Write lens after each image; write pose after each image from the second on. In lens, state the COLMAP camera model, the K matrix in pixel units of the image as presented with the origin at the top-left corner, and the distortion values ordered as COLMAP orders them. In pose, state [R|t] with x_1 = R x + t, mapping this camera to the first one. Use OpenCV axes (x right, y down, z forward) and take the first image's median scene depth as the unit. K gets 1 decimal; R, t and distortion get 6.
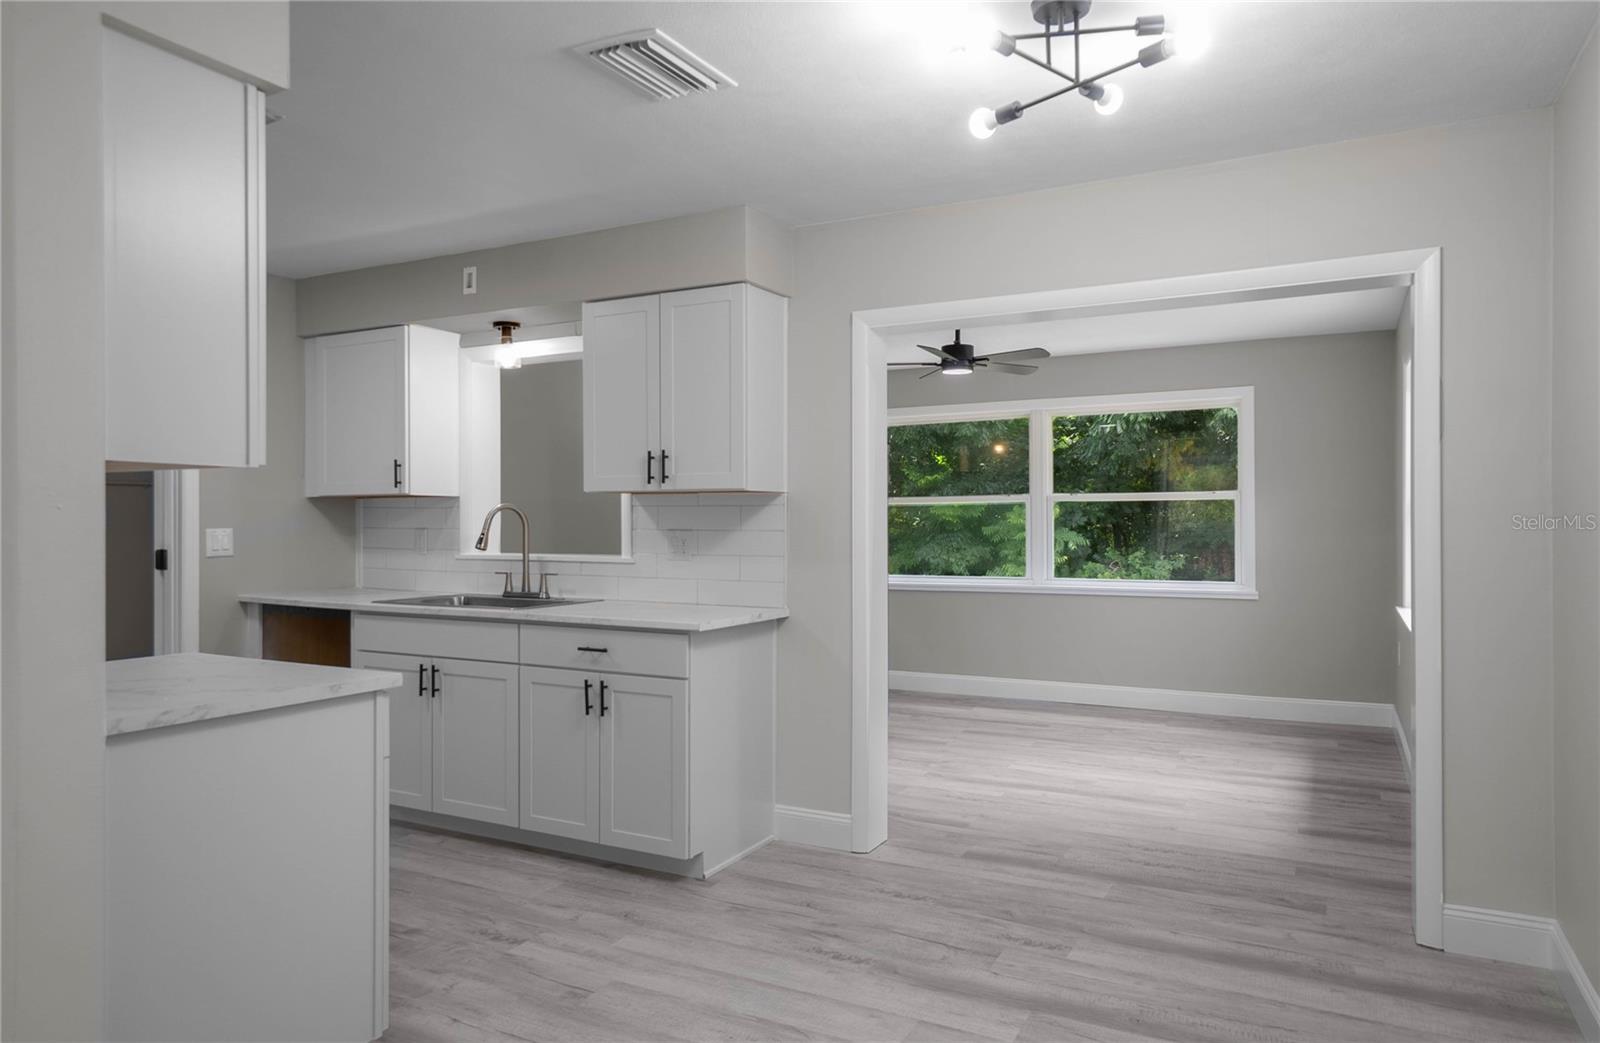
lens RADIAL K [[1028.1, 0, 791.0], [0, 1028.1, 522.7], [0, 0, 1]] dist [-0.000820, 0.002597]
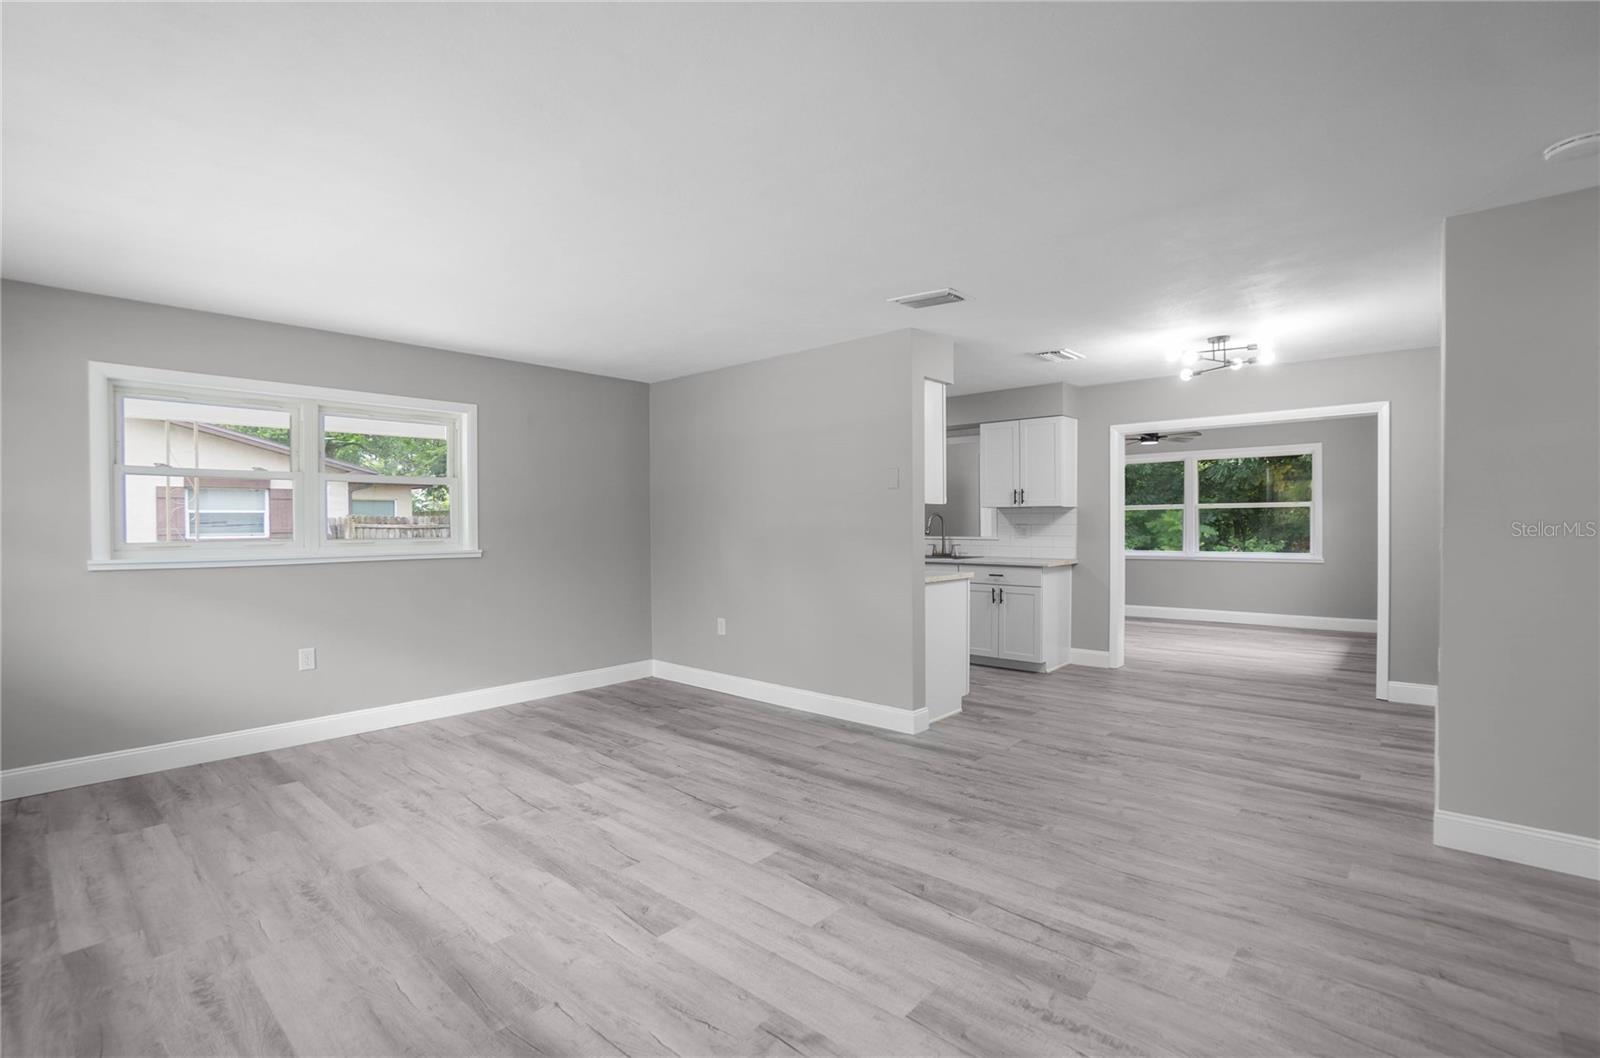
lens RADIAL K [[736.0, 0, 817.4], [0, 736.0, 536.5], [0, 0, 1]] dist [-0.029217, 0.006720]
pose [[0.977253, -0.002411, -0.212064, -0.198571], [0.006376, 0.999817, 0.018016, 0.001812], [0.211982, -0.018959, 0.977090, -0.611100]]
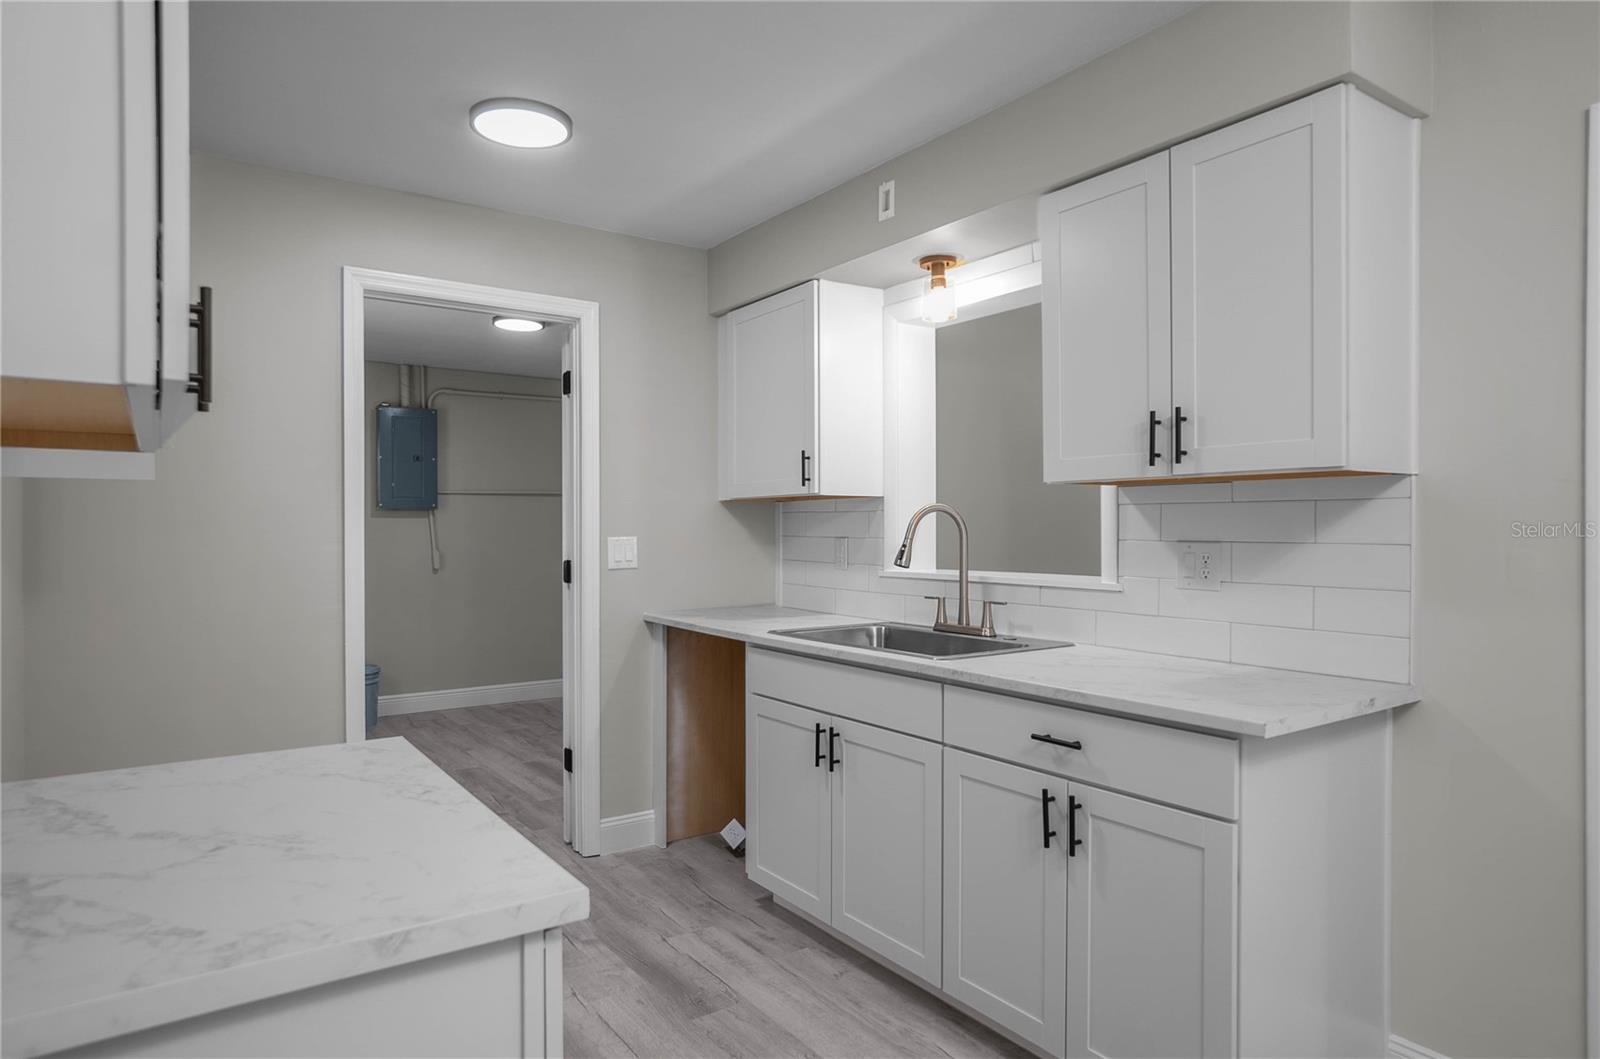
lens RADIAL K [[924.7, 0, 786.9], [0, 924.7, 536.9], [0, 0, 1]] dist [-0.016370, 0.004298]
pose [[0.888373, 0.002791, -0.459114, -0.072059], [0.000596, 0.999974, 0.007234, -0.000032], [0.459123, -0.006700, 0.888348, 0.379135]]
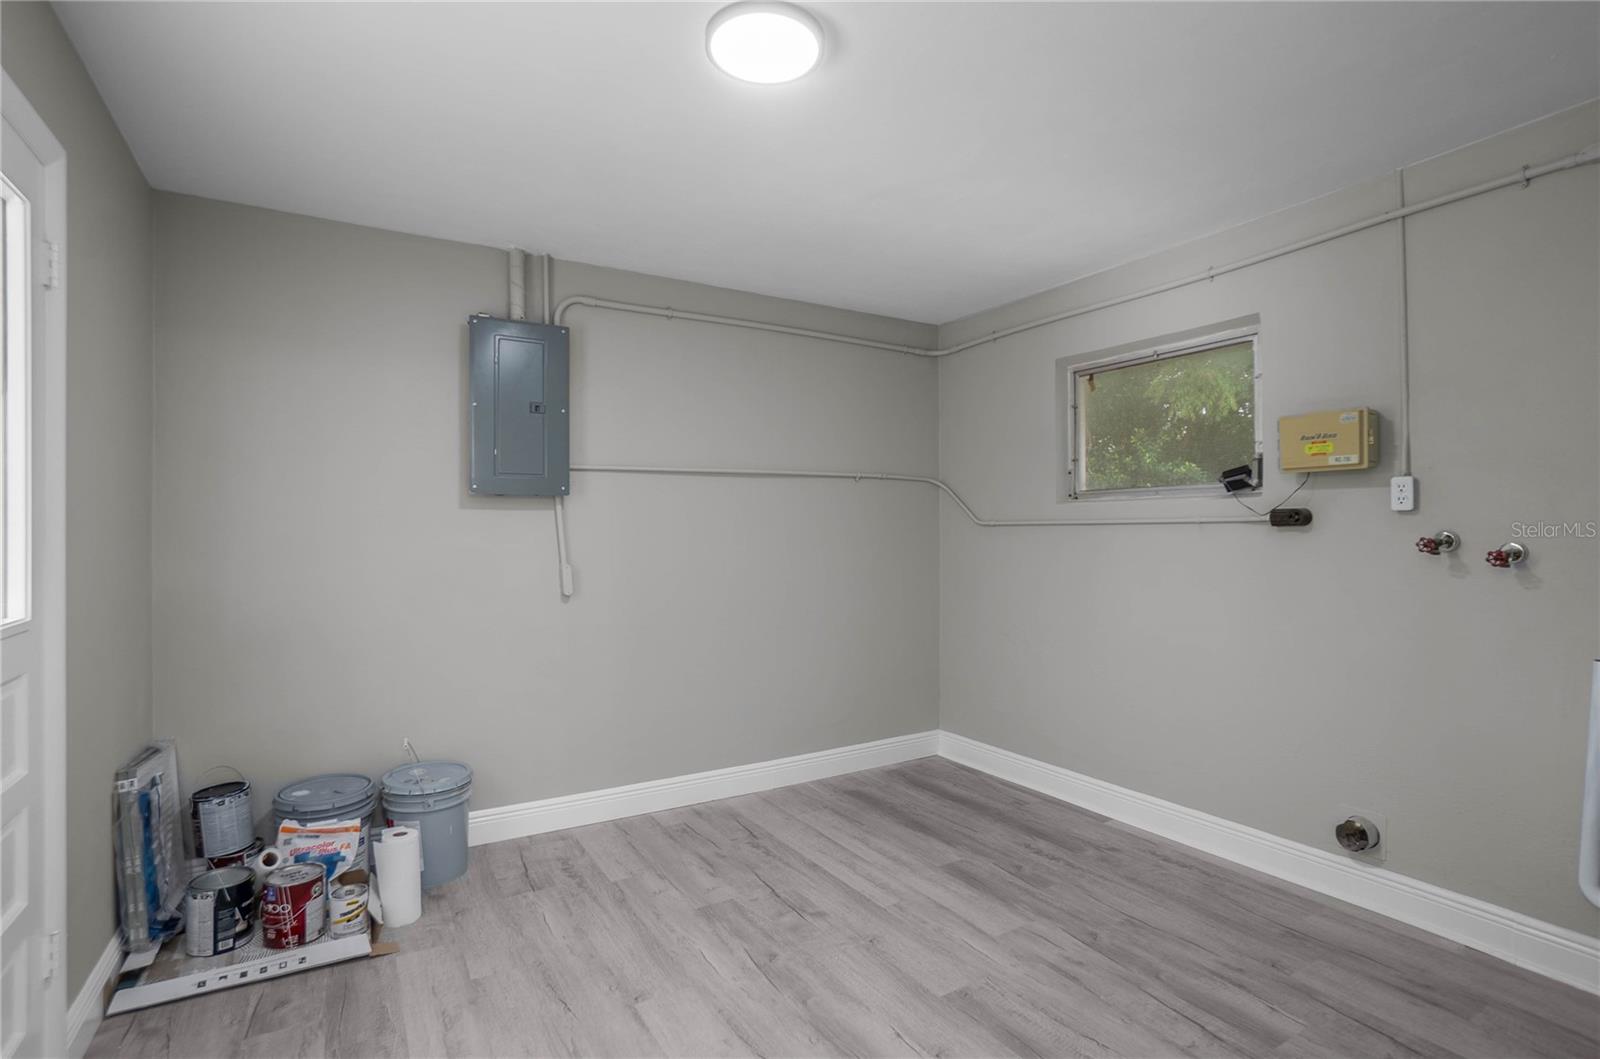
lens RADIAL K [[774.8, 0, 790.9], [0, 774.8, 535.0], [0, 0, 1]] dist [-0.031392, 0.007505]
pose [[0.851754, 0.004884, -0.523919, -0.674397], [-0.000967, 0.999969, 0.007751, -0.001860], [0.523941, -0.006095, 0.851733, 0.911810]]
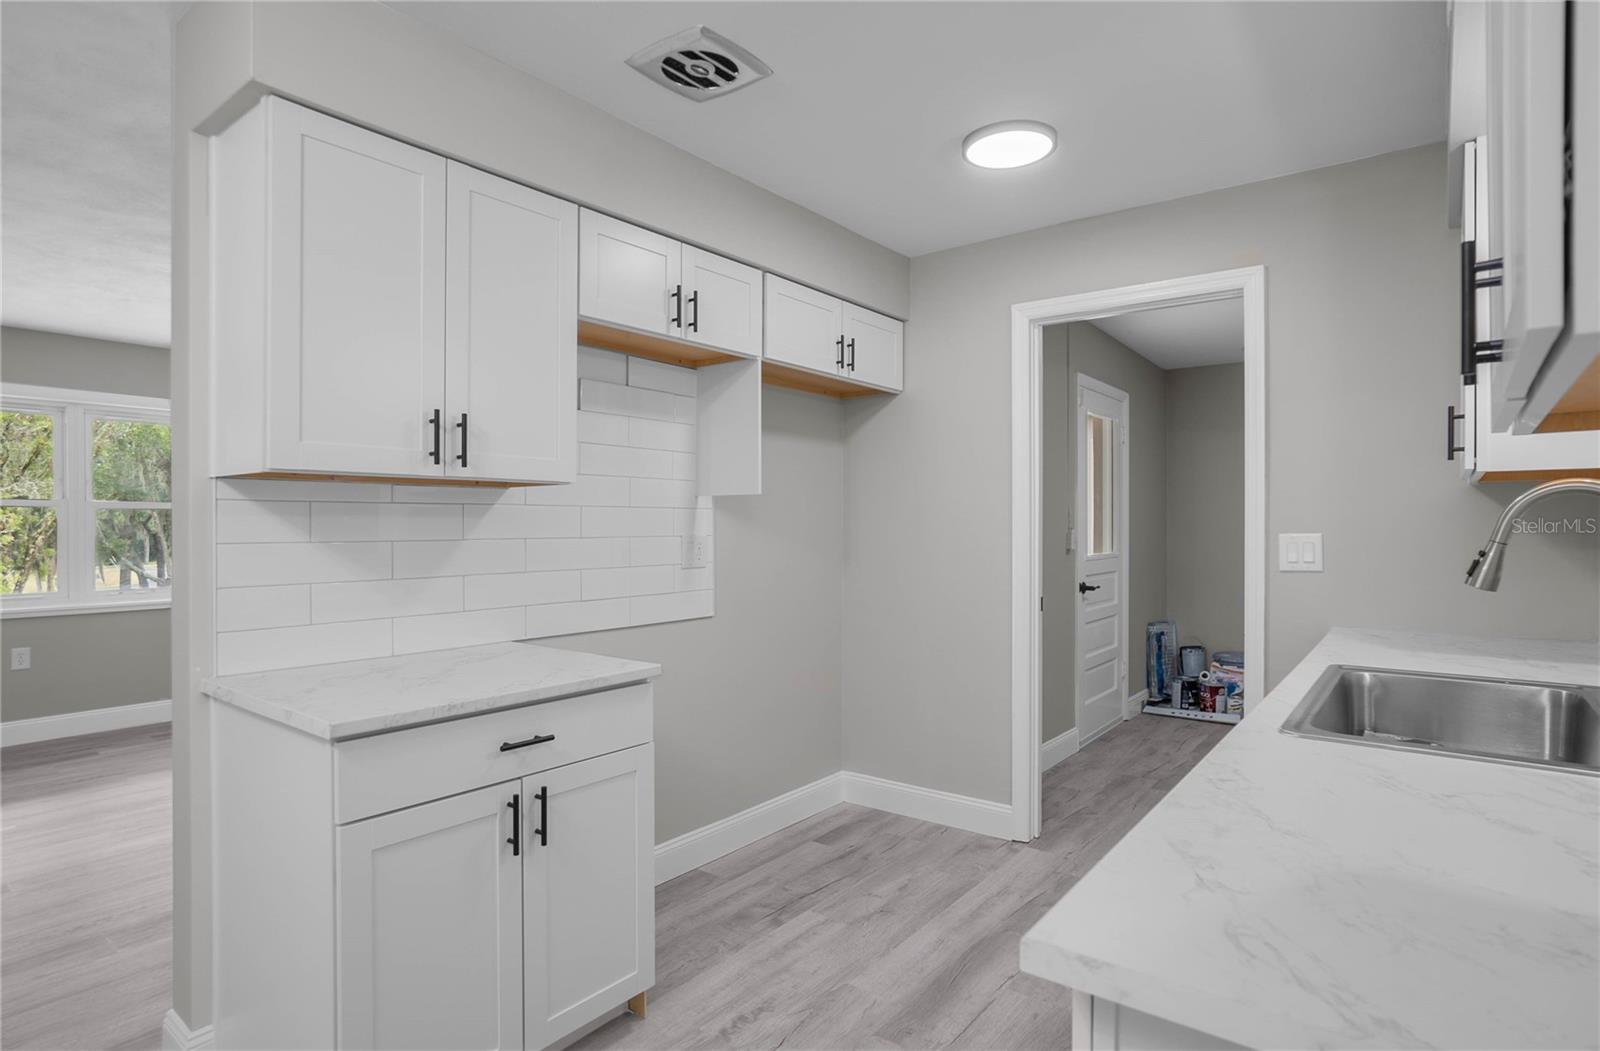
lens RADIAL K [[838.8, 0, 808.5], [0, 838.8, 527.7], [0, 0, 1]] dist [-0.032980, 0.004501]
pose [[-0.161440, 0.004469, -0.986872, 0.090553], [0.000108, 0.999990, 0.004511, -0.001195], [0.986882, 0.000622, -0.161439, 0.780676]]
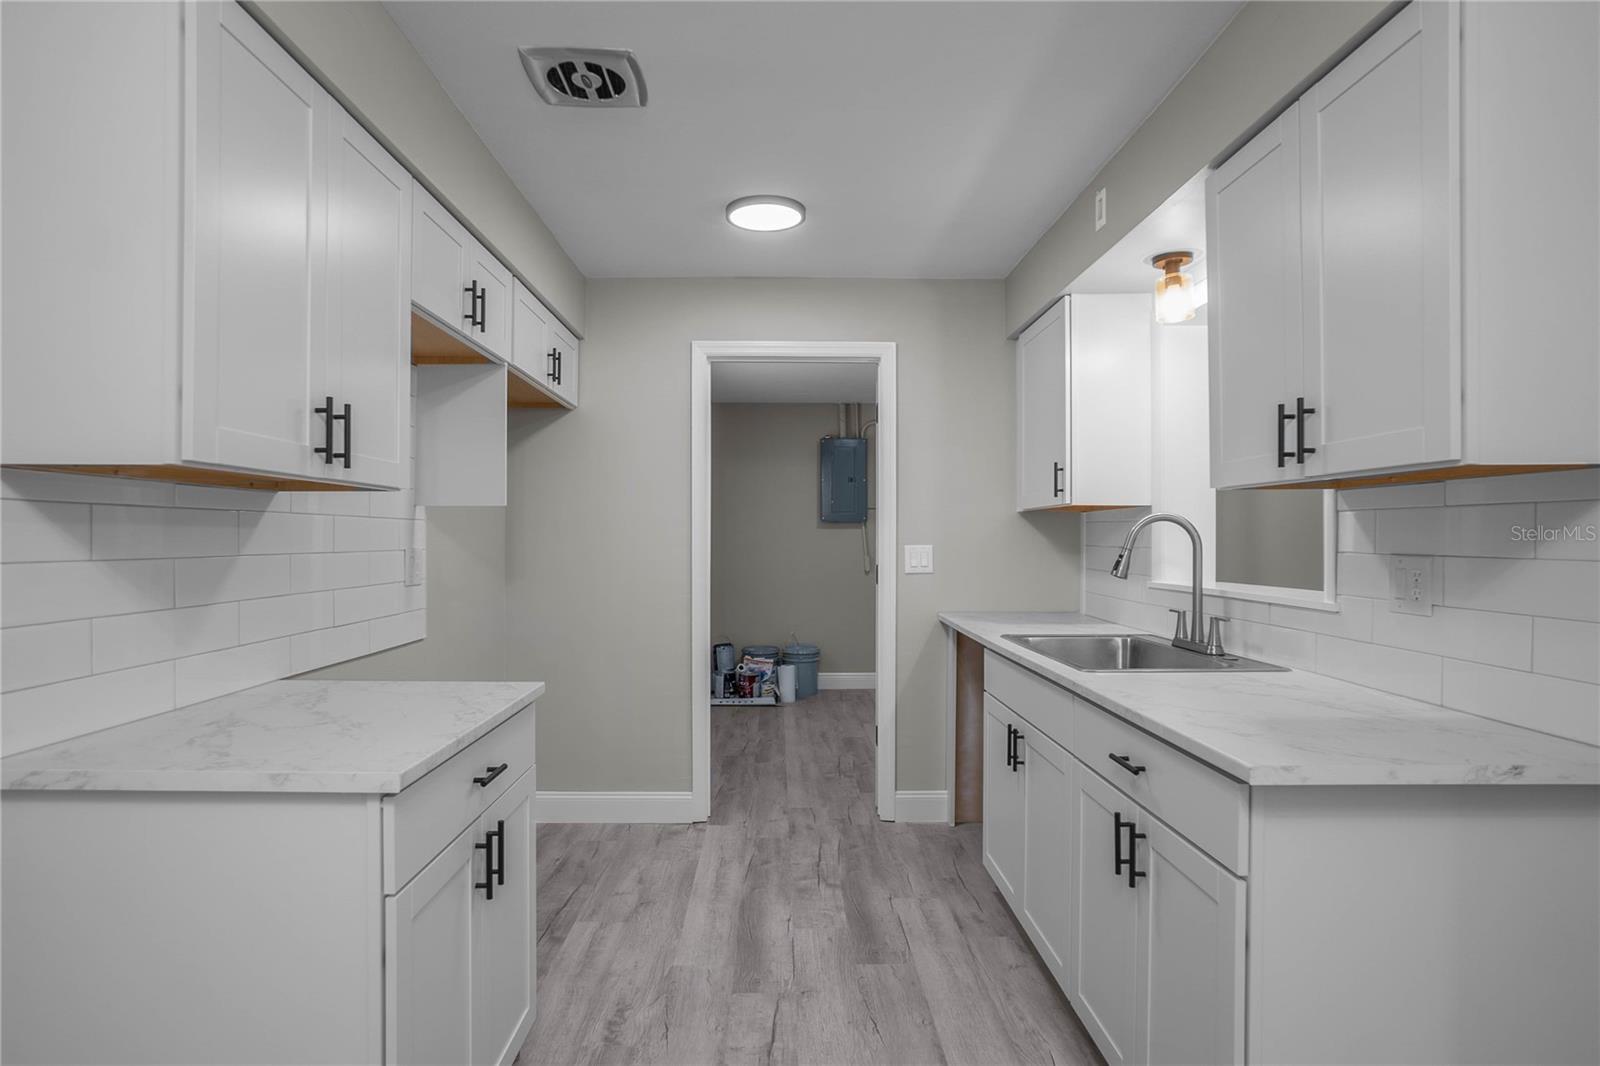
lens RADIAL K [[844.3, 0, 787.1], [0, 844.3, 540.2], [0, 0, 1]] dist [-0.029886, 0.002699]
pose [[0.480404, 0.002859, -0.877043, 0.103957], [-0.002598, 0.999995, 0.001836, -0.000386], [0.877044, 0.001396, 0.480409, 0.517165]]
